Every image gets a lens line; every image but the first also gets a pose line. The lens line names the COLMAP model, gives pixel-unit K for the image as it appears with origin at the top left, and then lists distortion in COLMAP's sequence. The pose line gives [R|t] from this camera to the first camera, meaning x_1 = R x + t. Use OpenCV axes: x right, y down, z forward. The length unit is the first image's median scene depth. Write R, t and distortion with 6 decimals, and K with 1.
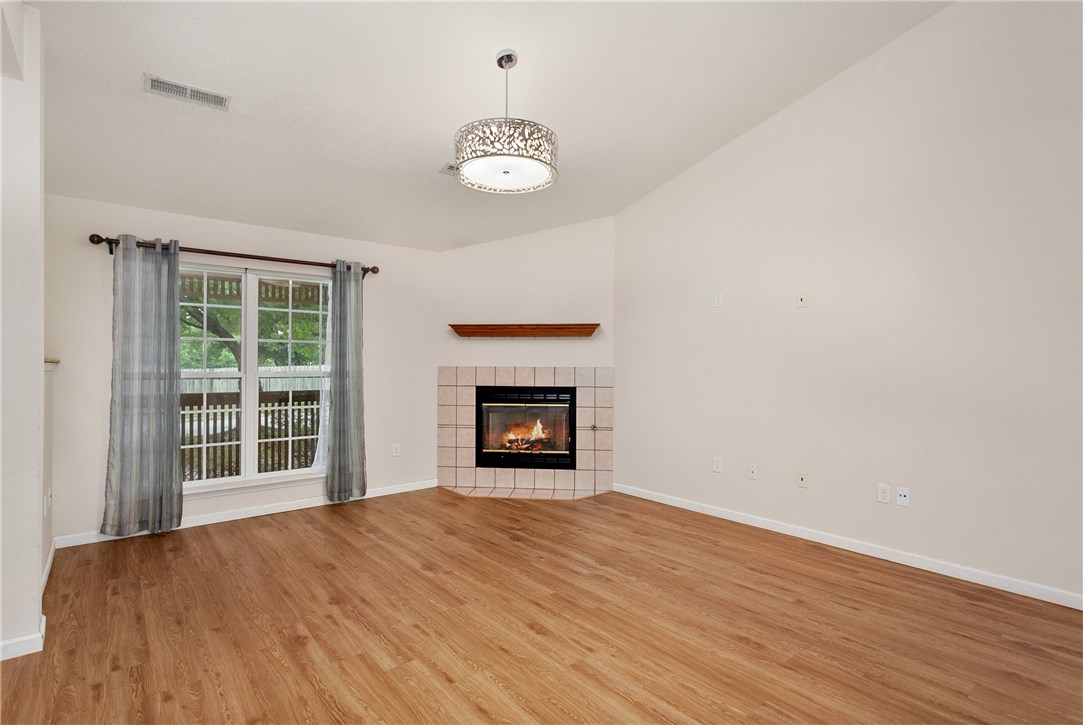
lens RADIAL K [[528.4, 0, 538.9], [0, 528.4, 361.4], [0, 0, 1]] dist [-0.006258, 0.002183]
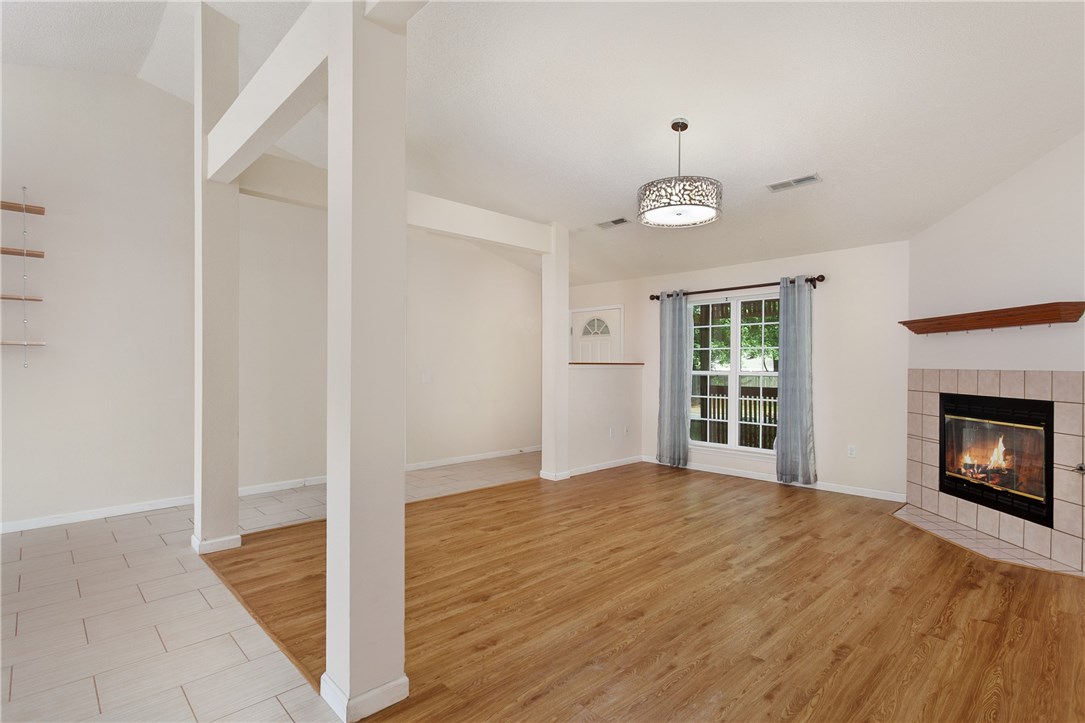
lens RADIAL K [[529.4, 0, 533.3], [0, 529.4, 358.3], [0, 0, 1]] dist [-0.006258, 0.002183]
pose [[0.075150, -0.011855, -0.997102, 0.815373], [0.003045, 0.999927, -0.011659, 0.001225], [0.997168, -0.002160, 0.075180, 0.380964]]
